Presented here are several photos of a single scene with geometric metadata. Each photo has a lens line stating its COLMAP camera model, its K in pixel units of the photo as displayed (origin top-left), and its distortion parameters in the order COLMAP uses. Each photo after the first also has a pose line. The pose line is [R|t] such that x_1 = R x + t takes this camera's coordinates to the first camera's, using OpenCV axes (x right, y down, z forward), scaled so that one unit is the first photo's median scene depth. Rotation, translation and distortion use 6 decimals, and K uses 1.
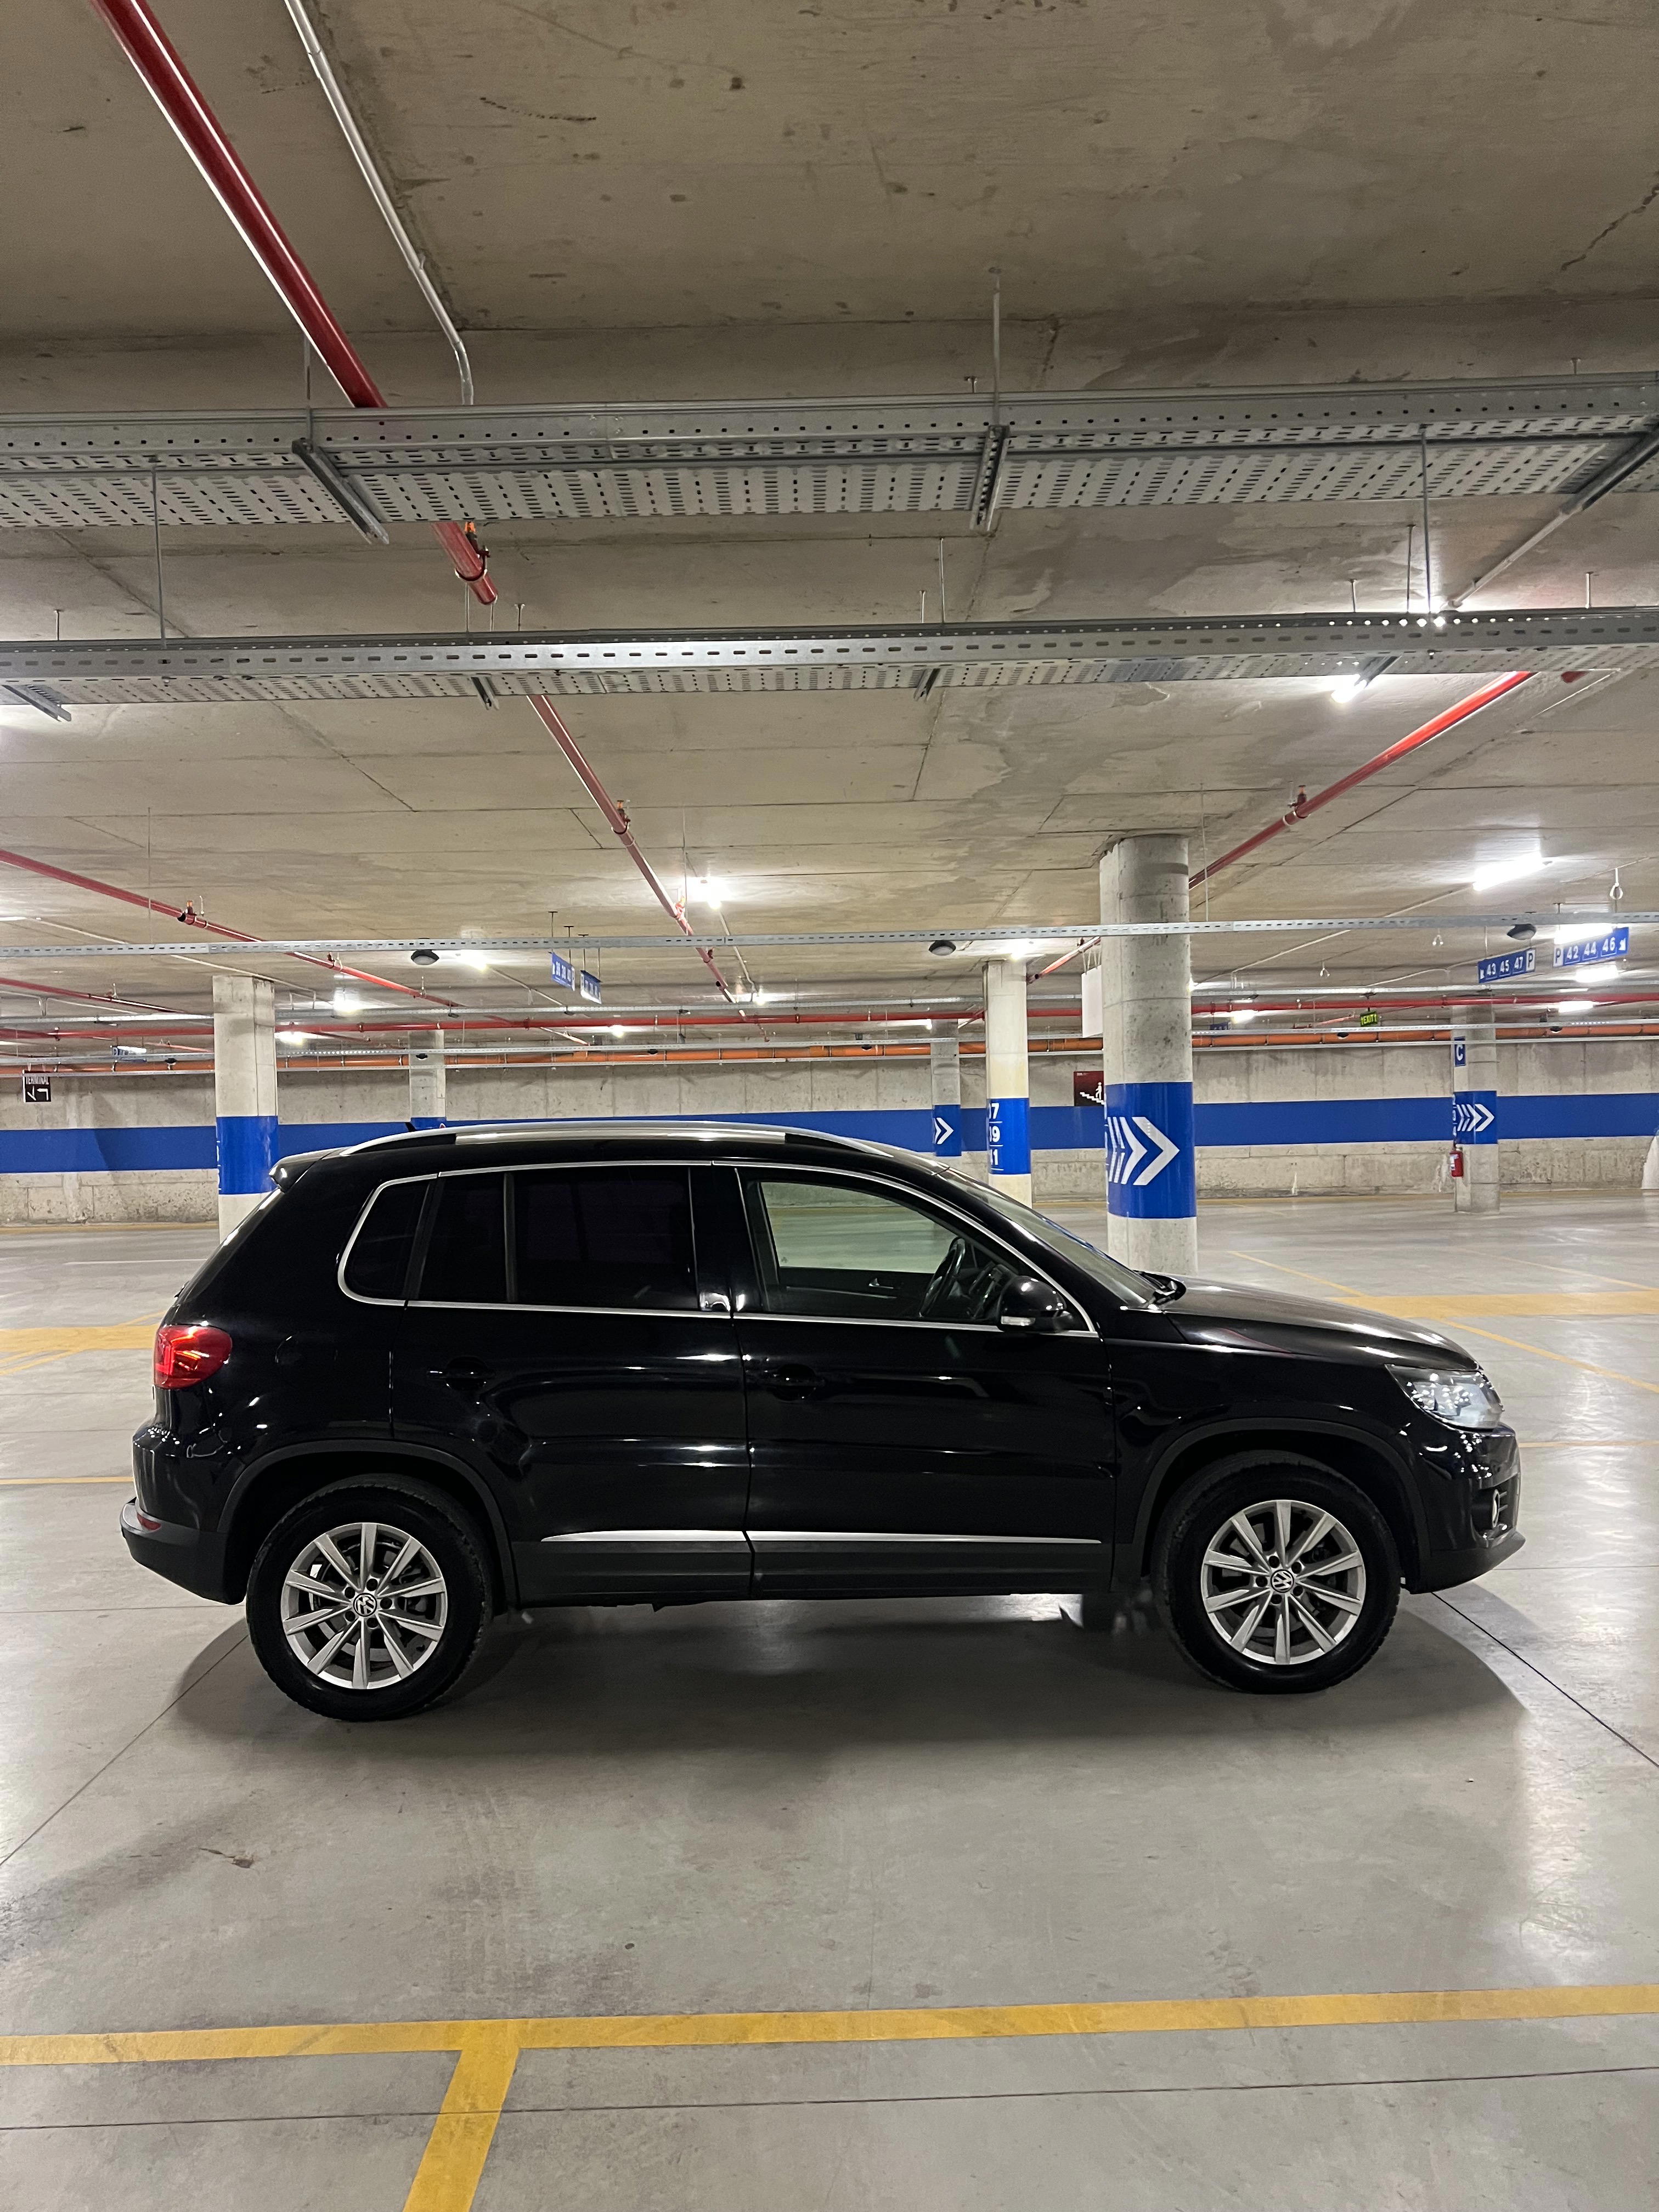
lens RADIAL K [[1655.1, 0, 838.2], [0, 1655.1, 1110.2], [0, 0, 1]] dist [0.049896, -0.051041]
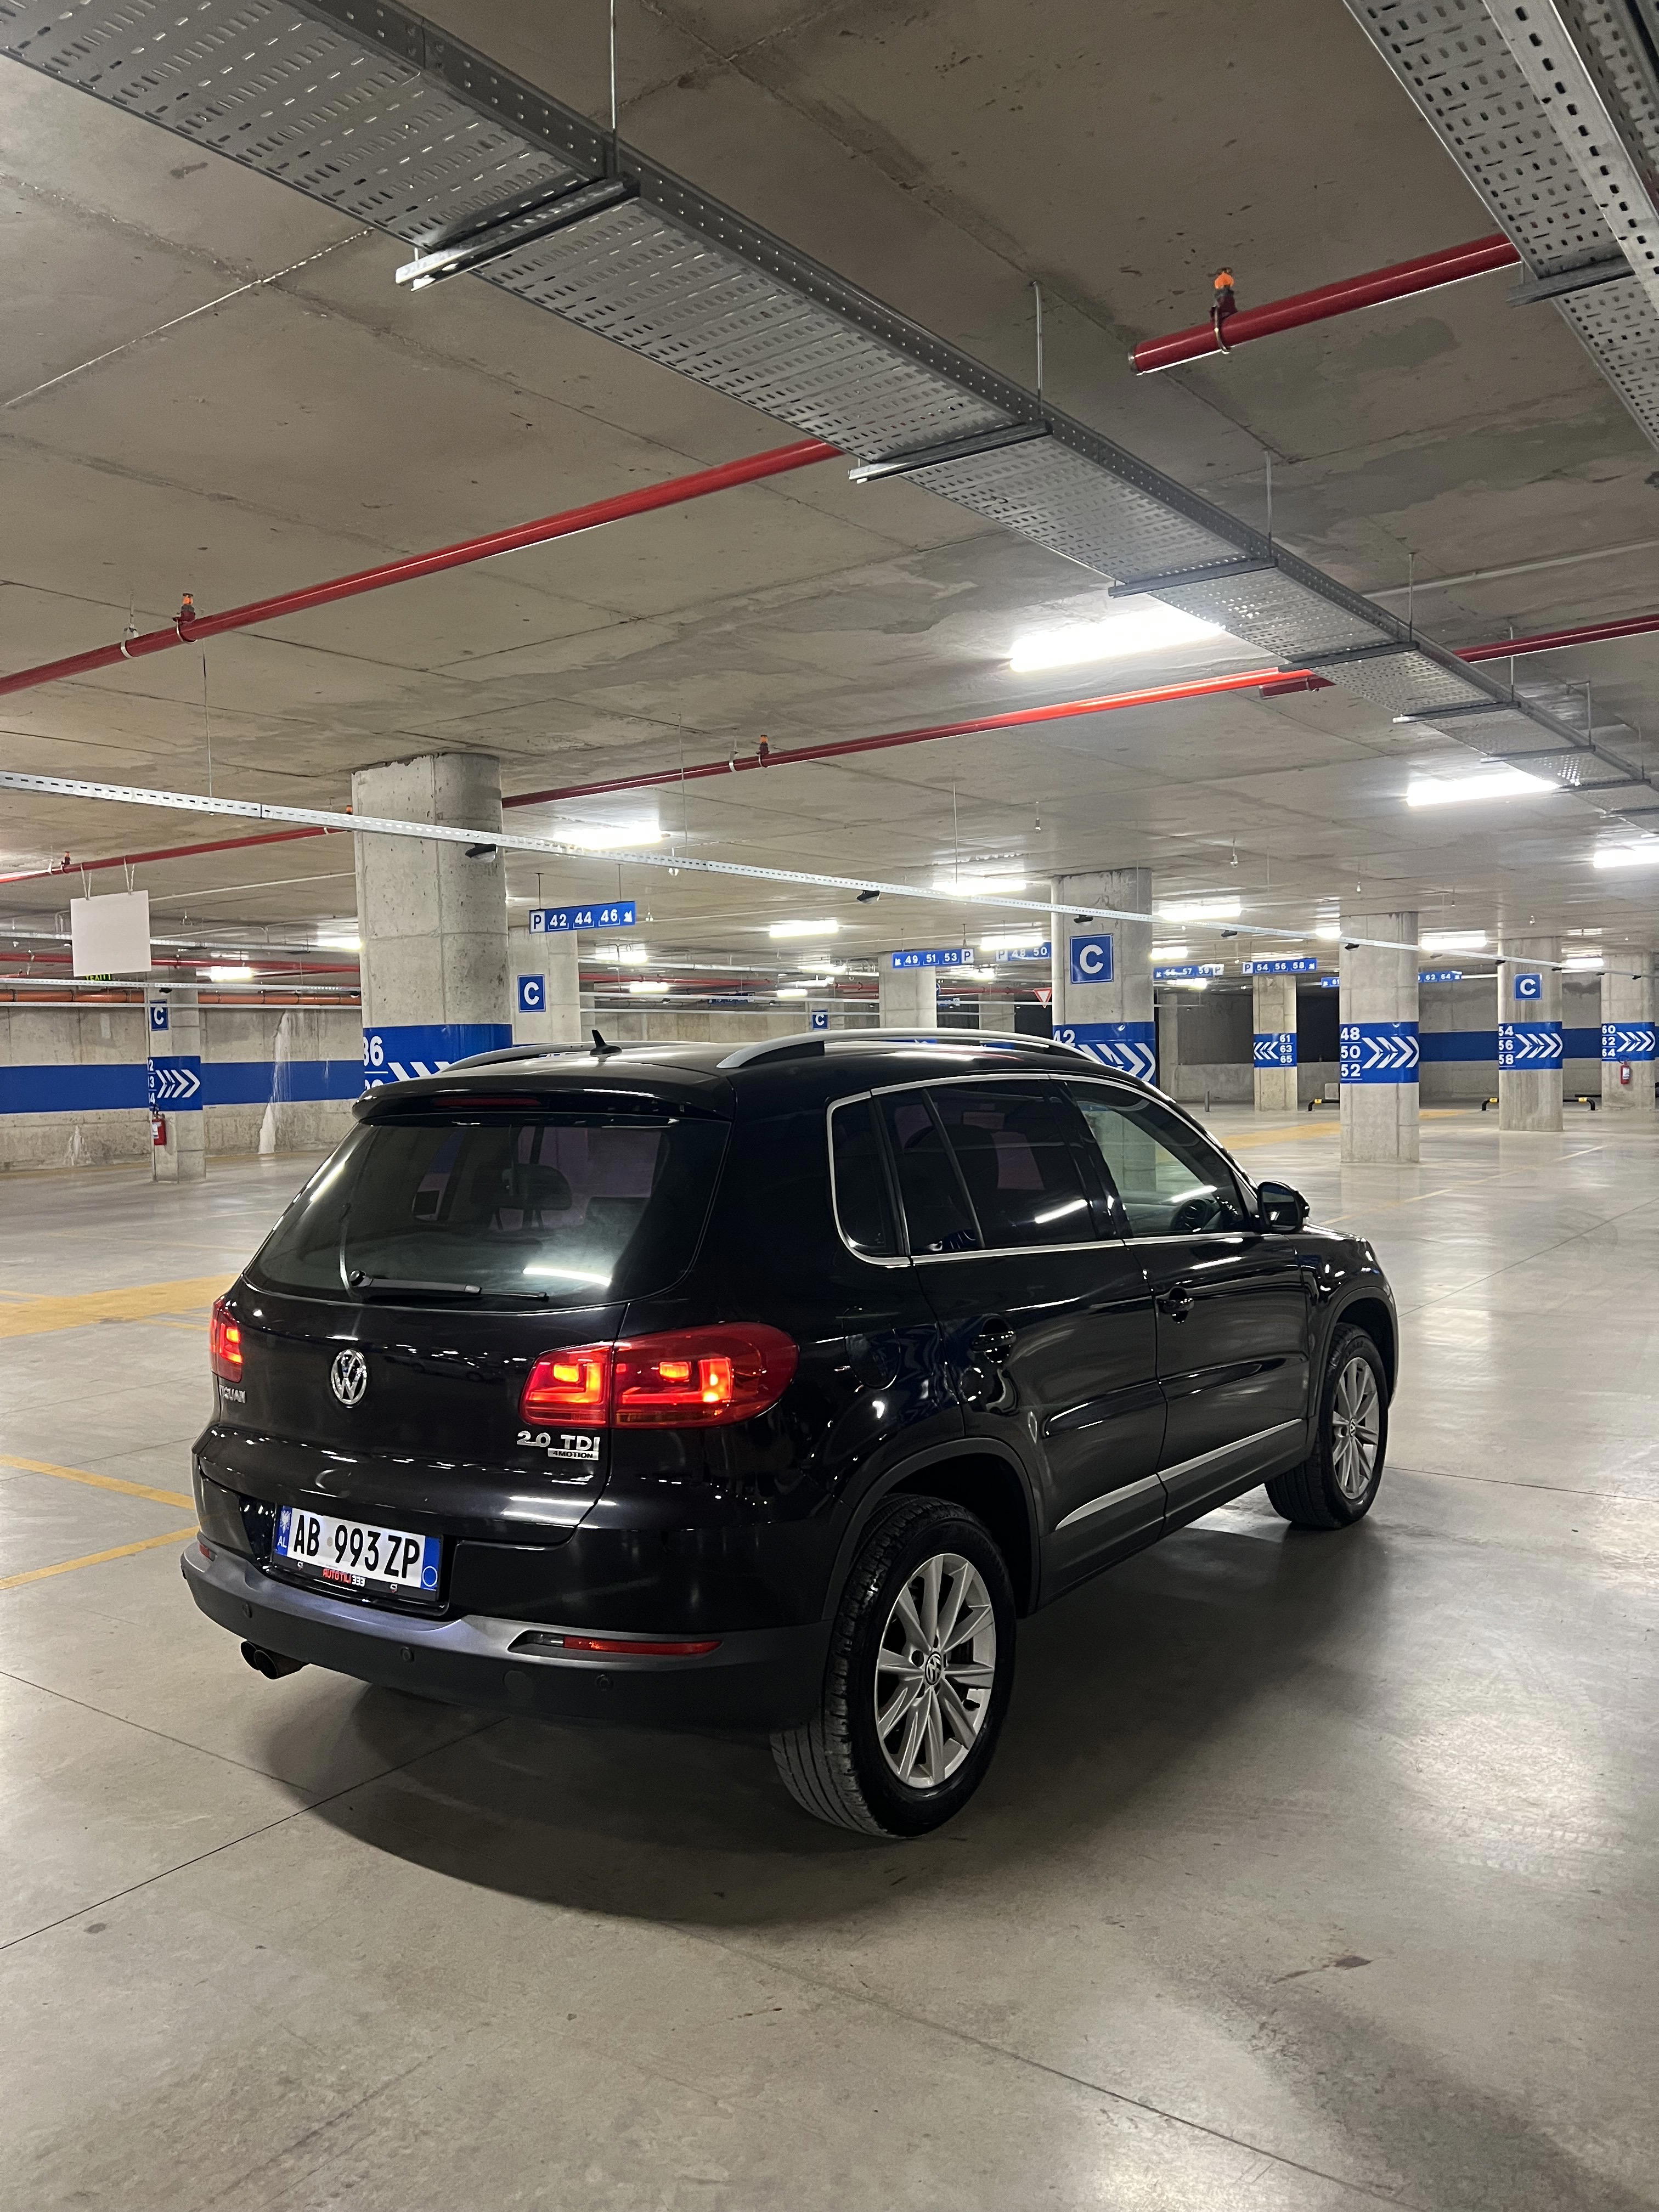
lens RADIAL K [[1655.1, 0, 831.8], [0, 1655.1, 1117.2], [0, 0, 1]] dist [0.049896, -0.051041]
pose [[0.594742, -0.020791, 0.803648, -0.171977], [0.007387, 0.999765, 0.020398, 0.007018], [-0.803883, -0.006195, 0.594756, 0.114392]]
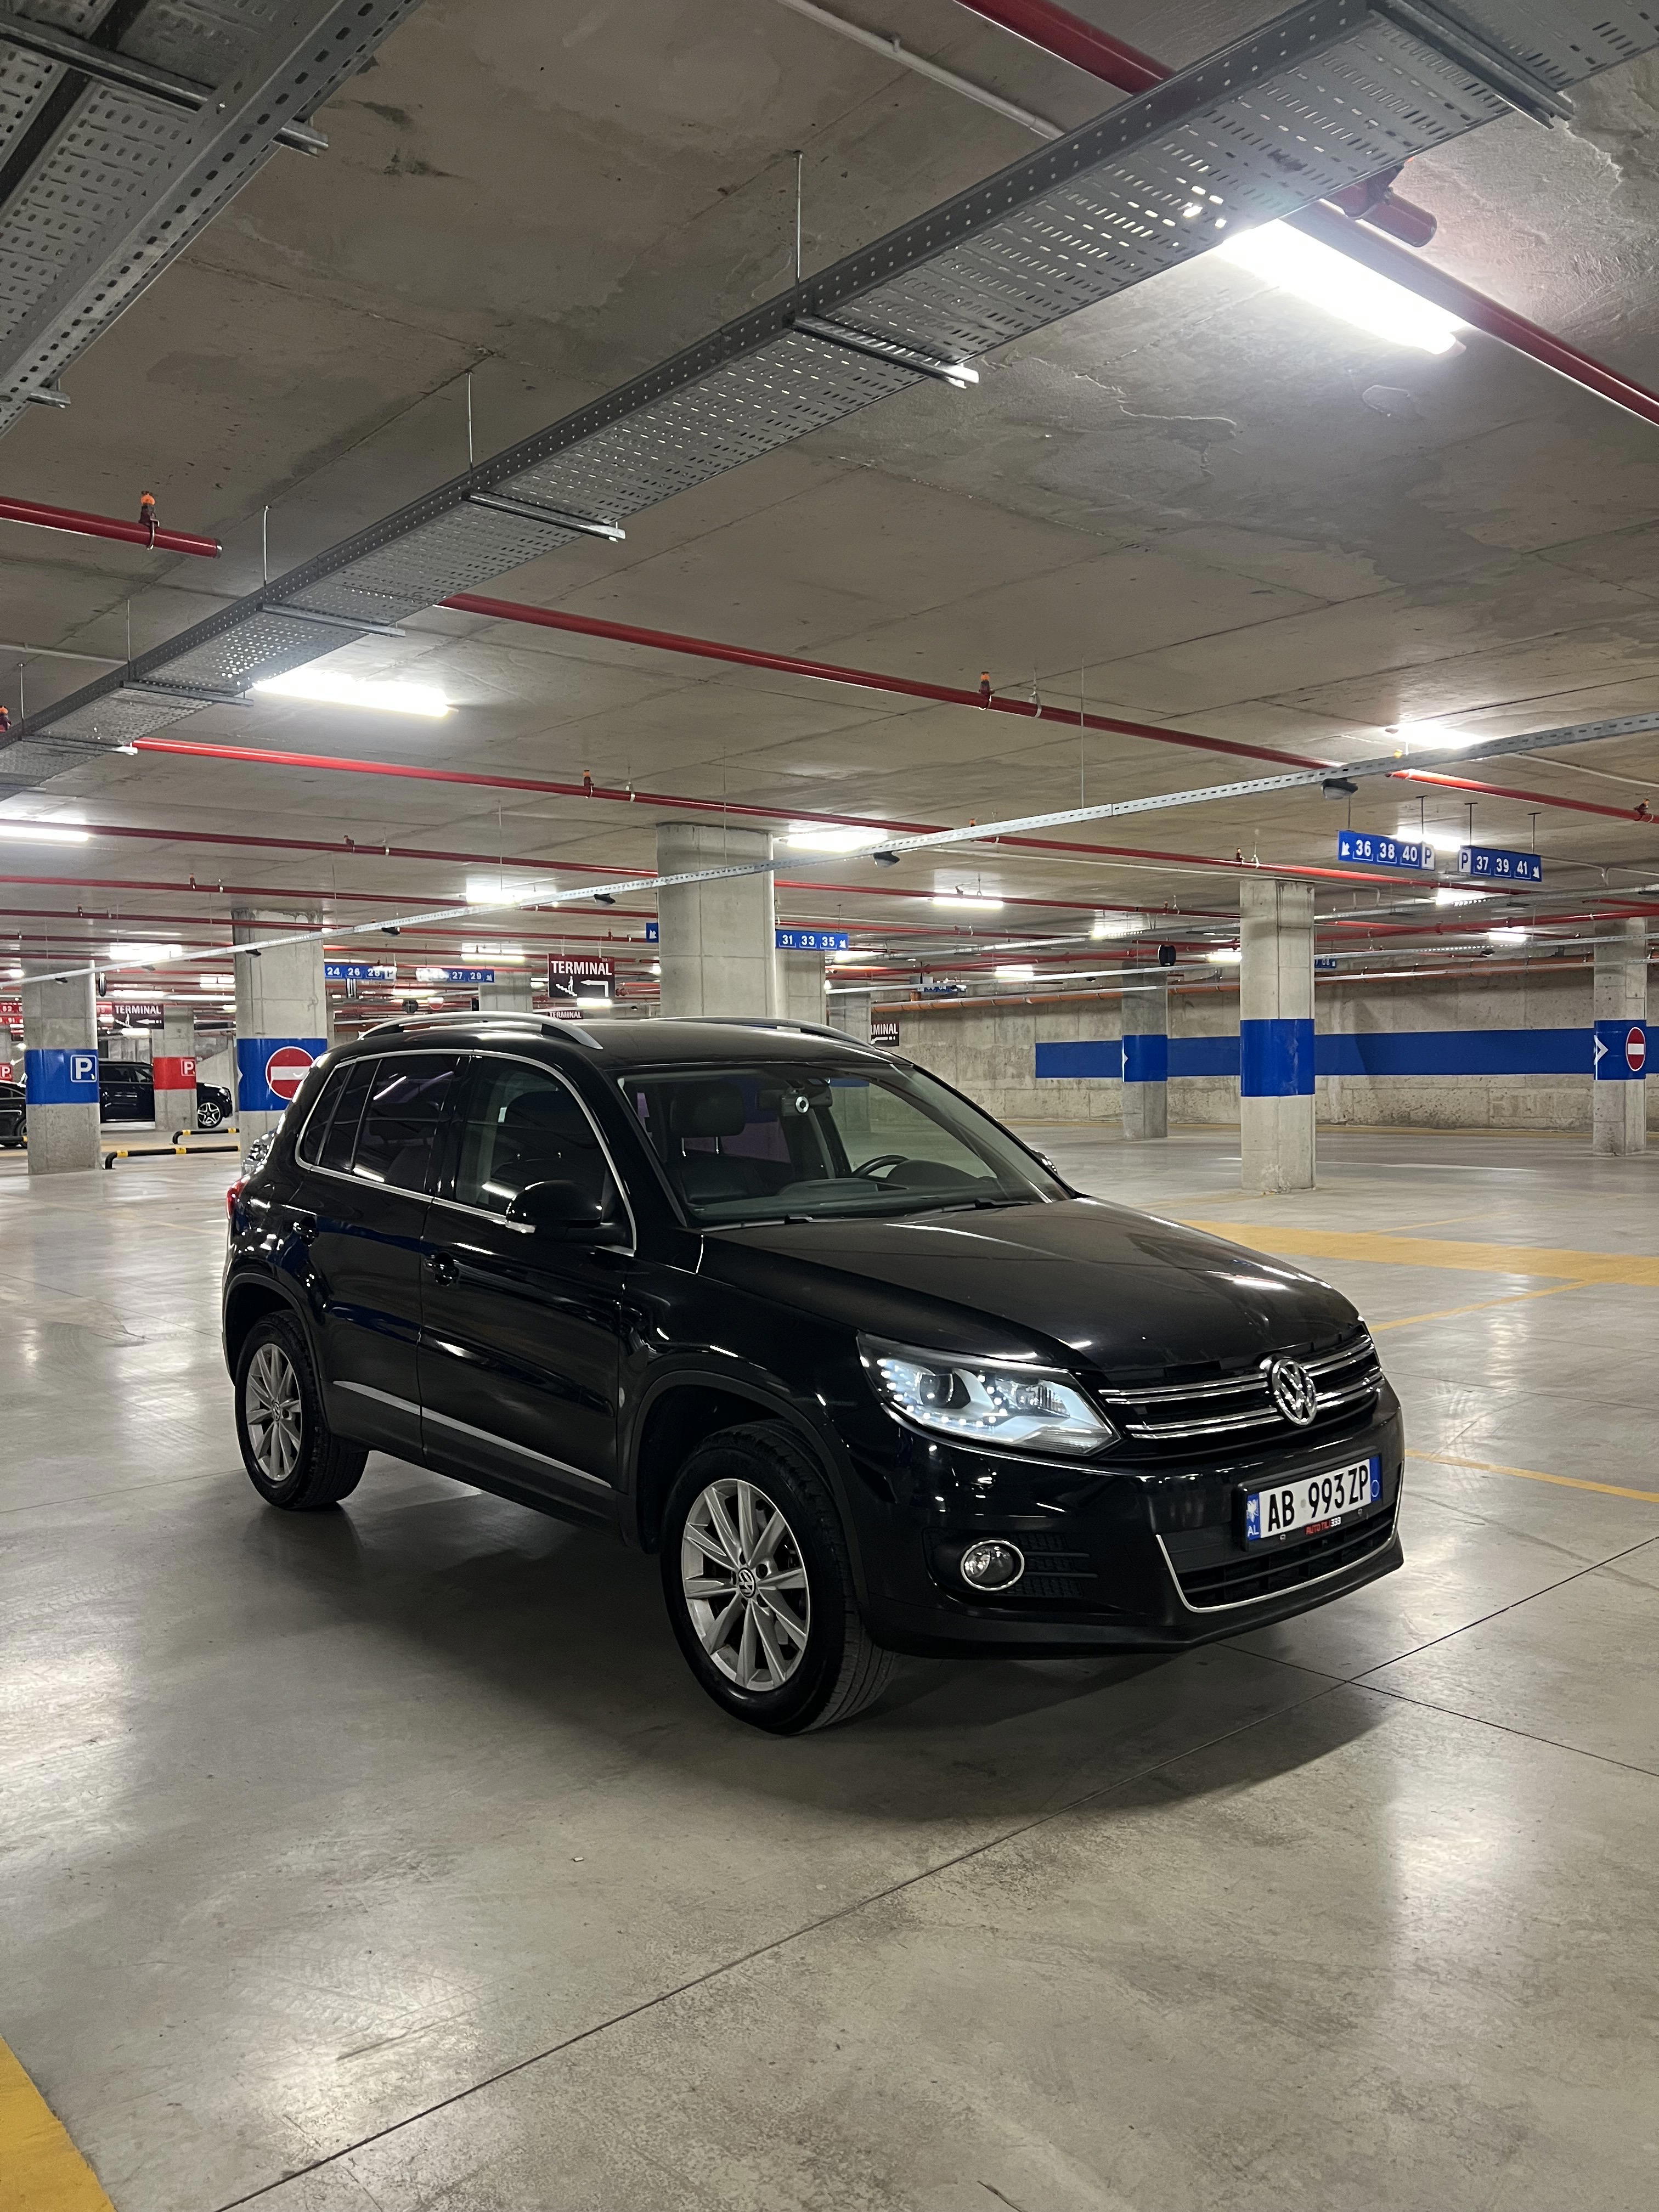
lens RADIAL K [[1655.1, 0, 818.3], [0, 1655.1, 1127.3], [0, 0, 1]] dist [0.049896, -0.051041]
pose [[0.648283, 0.043987, -0.760128, 0.169862], [0.005822, 0.998014, 0.062719, 0.002794], [0.761377, -0.045085, 0.646739, 0.100047]]
